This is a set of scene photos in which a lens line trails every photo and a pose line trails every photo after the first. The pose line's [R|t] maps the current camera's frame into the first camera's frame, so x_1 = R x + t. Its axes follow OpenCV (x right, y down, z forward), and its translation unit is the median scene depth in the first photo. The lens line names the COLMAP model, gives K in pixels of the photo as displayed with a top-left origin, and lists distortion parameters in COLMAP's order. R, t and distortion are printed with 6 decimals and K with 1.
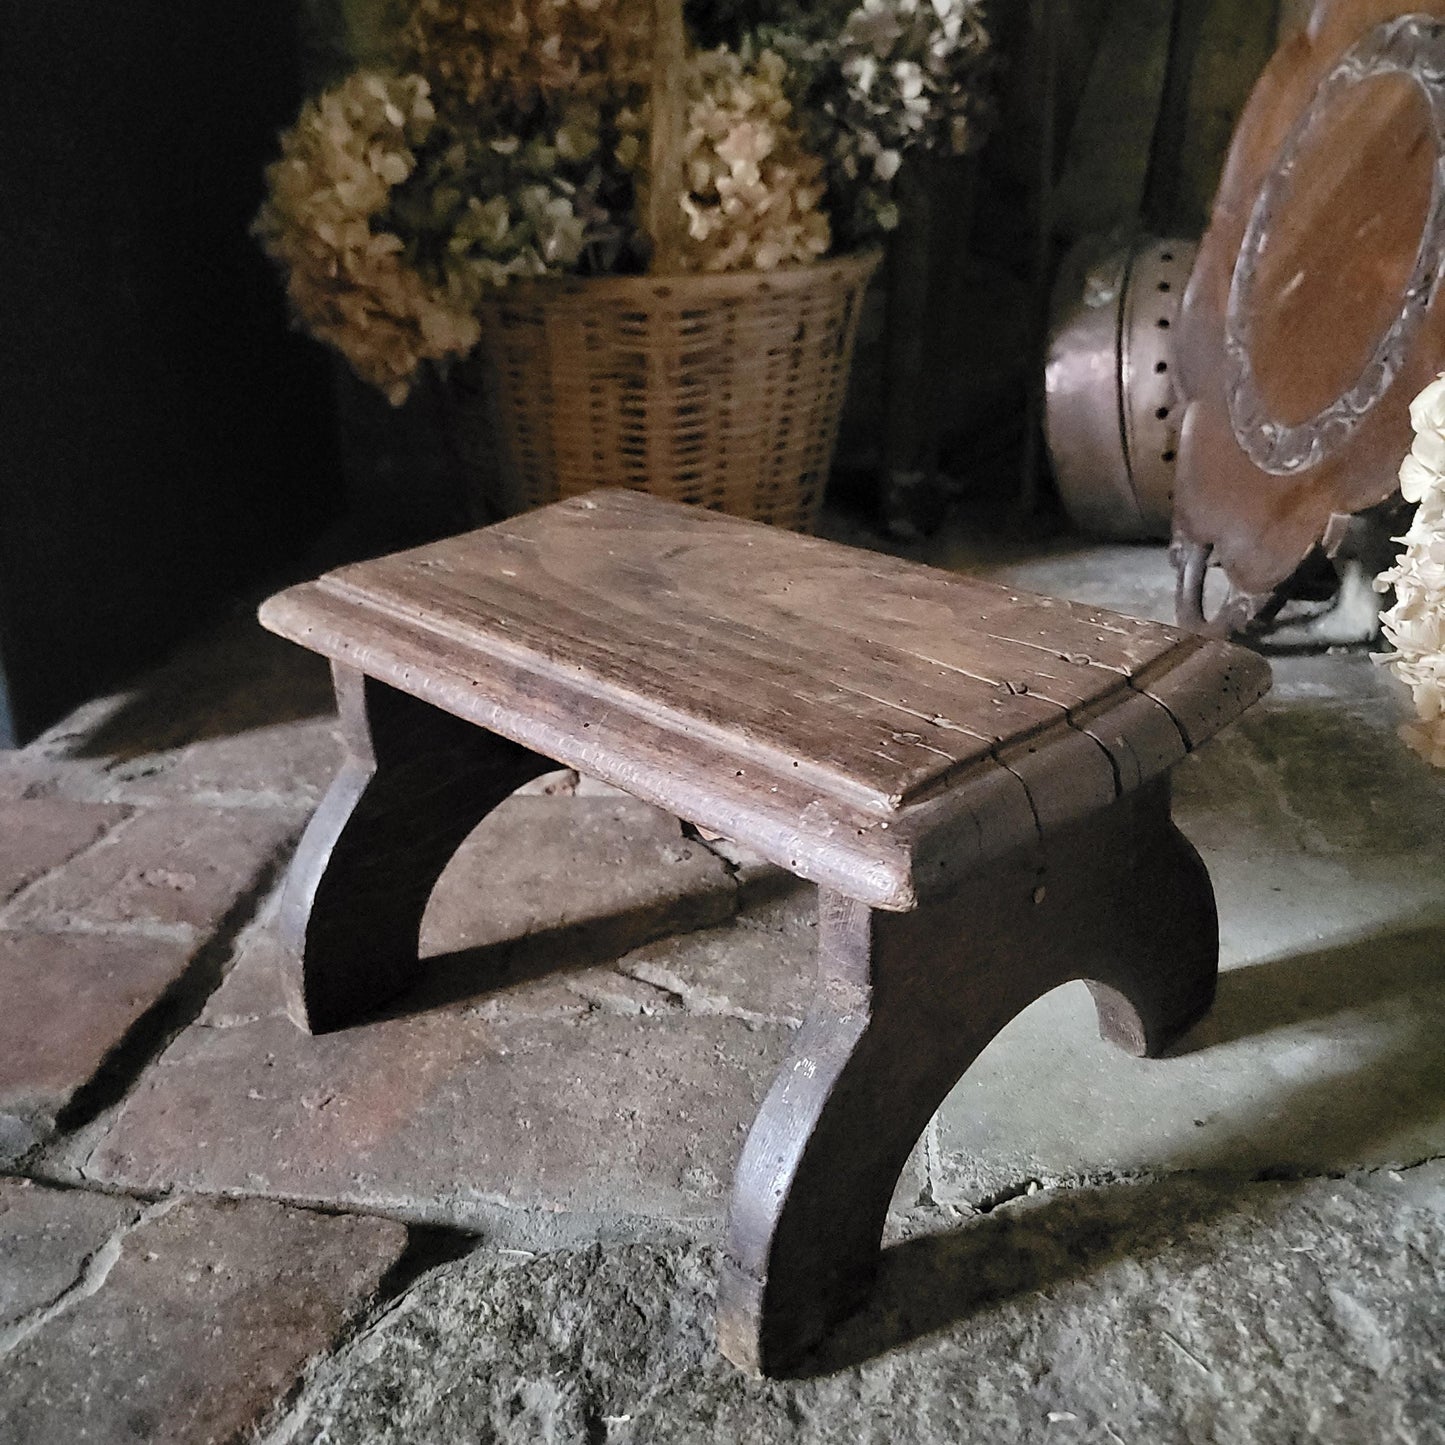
lens RADIAL K [[1518.2, 0, 714.1], [0, 1518.2, 728.3], [0, 0, 1]] dist [0.017636, 0.000000]
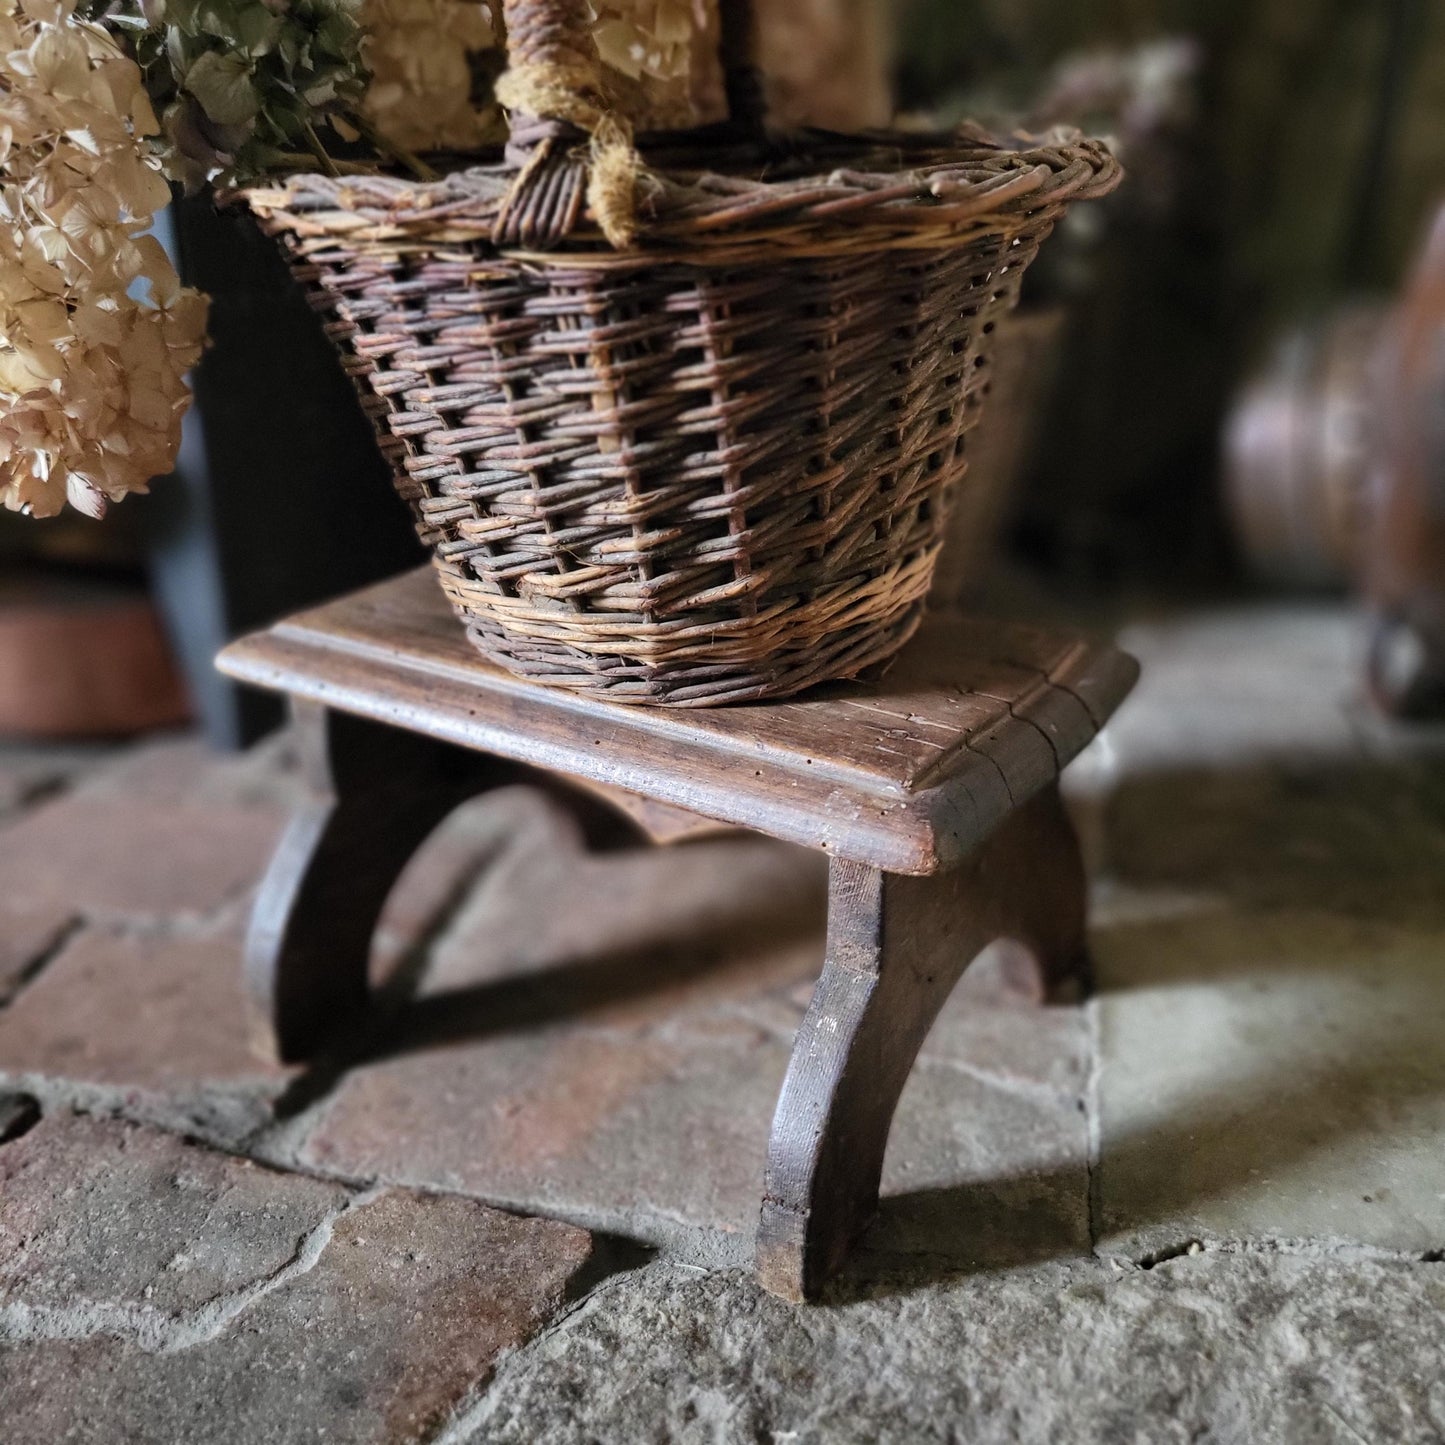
lens RADIAL K [[1518.2, 0, 698.1], [0, 1518.2, 704.5], [0, 0, 1]] dist [0.017636, 0.000000]
pose [[0.992773, 0.046440, -0.110660, -0.025842], [-0.049716, 0.998398, -0.027032, -0.018480], [0.109227, 0.032338, 0.993491, -0.064814]]
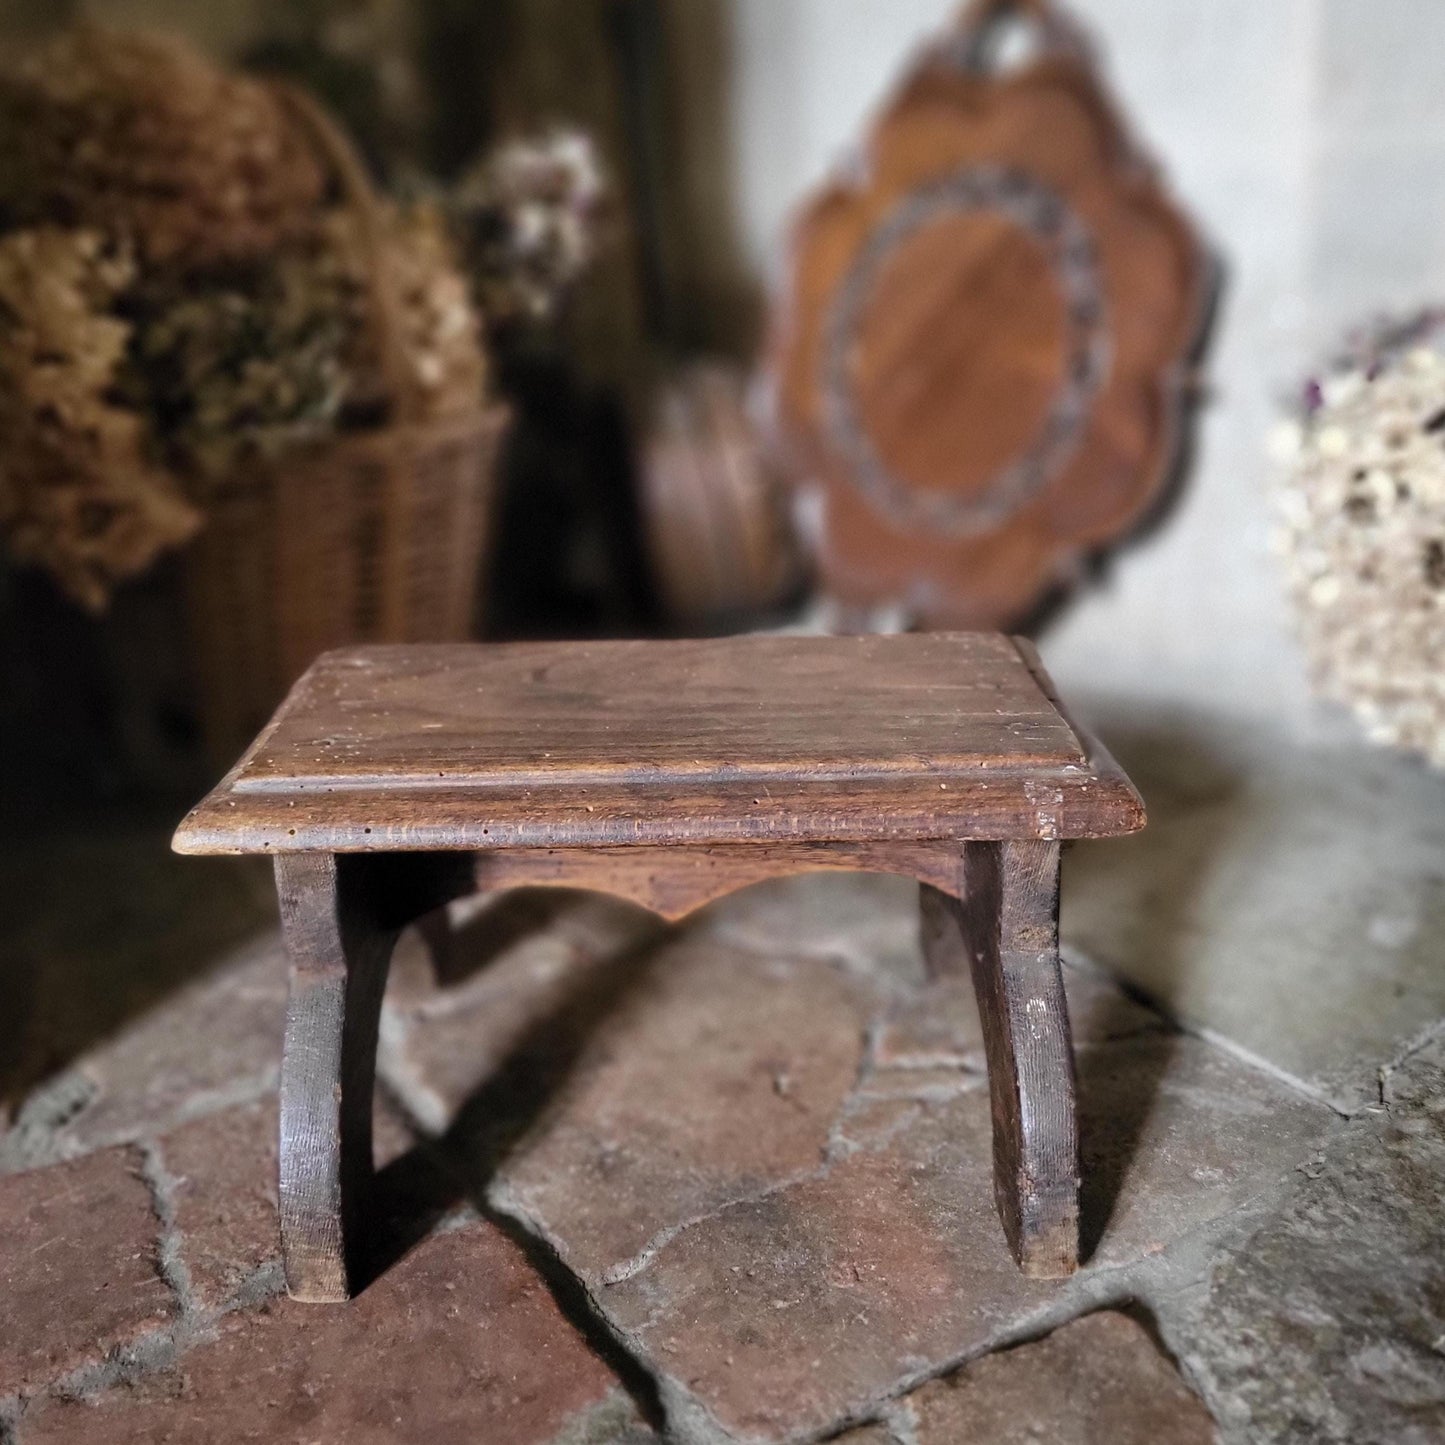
lens RADIAL K [[1518.2, 0, 708.7], [0, 1518.2, 720.9], [0, 0, 1]] dist [0.017636, 0.000000]
pose [[0.882645, -0.149368, 0.445675, -0.684951], [0.196473, 0.978602, -0.061130, -0.012993], [-0.427007, 0.141520, 0.893105, 0.071234]]
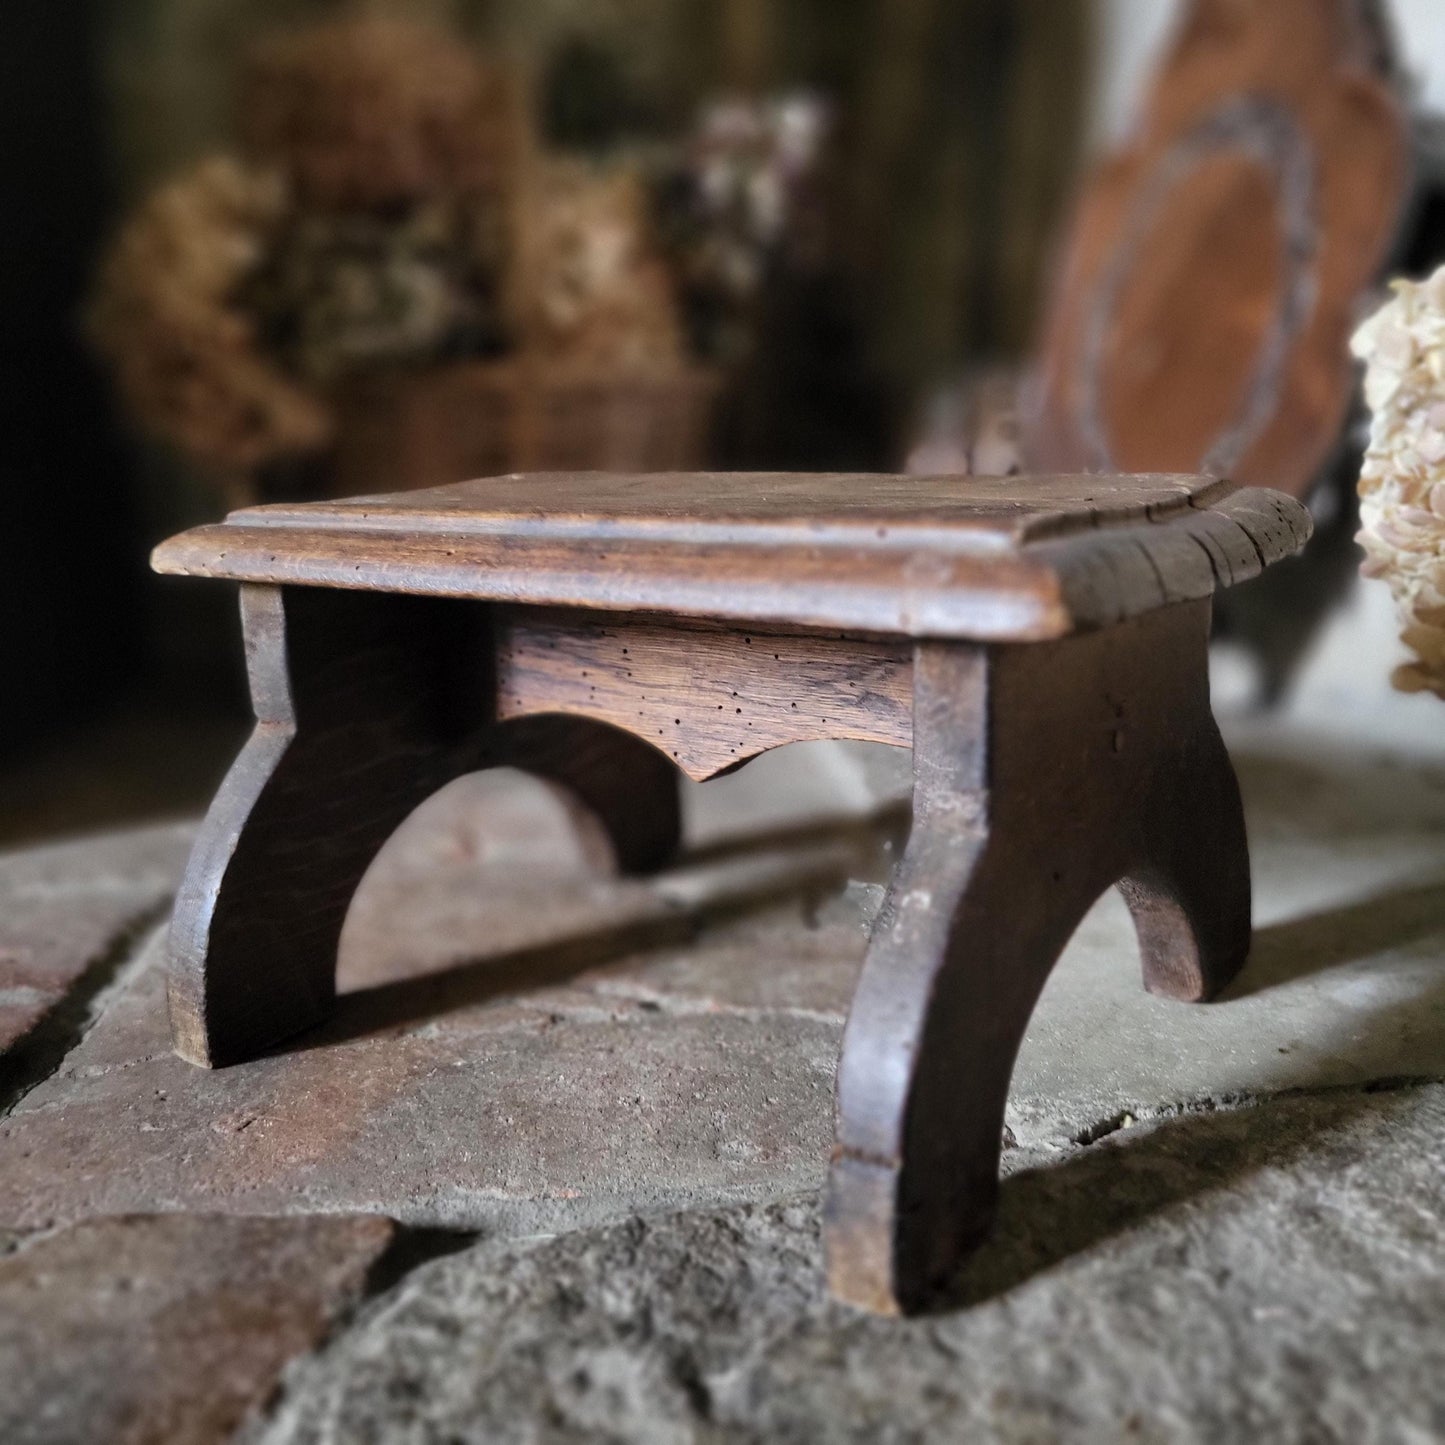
lens RADIAL K [[1518.2, 0, 719.9], [0, 1518.2, 718.3], [0, 0, 1]] dist [0.017636, 0.000000]
pose [[0.985360, -0.036515, 0.166532, -0.155165], [0.071089, 0.975826, -0.206663, 0.251998], [-0.154960, 0.215476, 0.964136, 0.174138]]
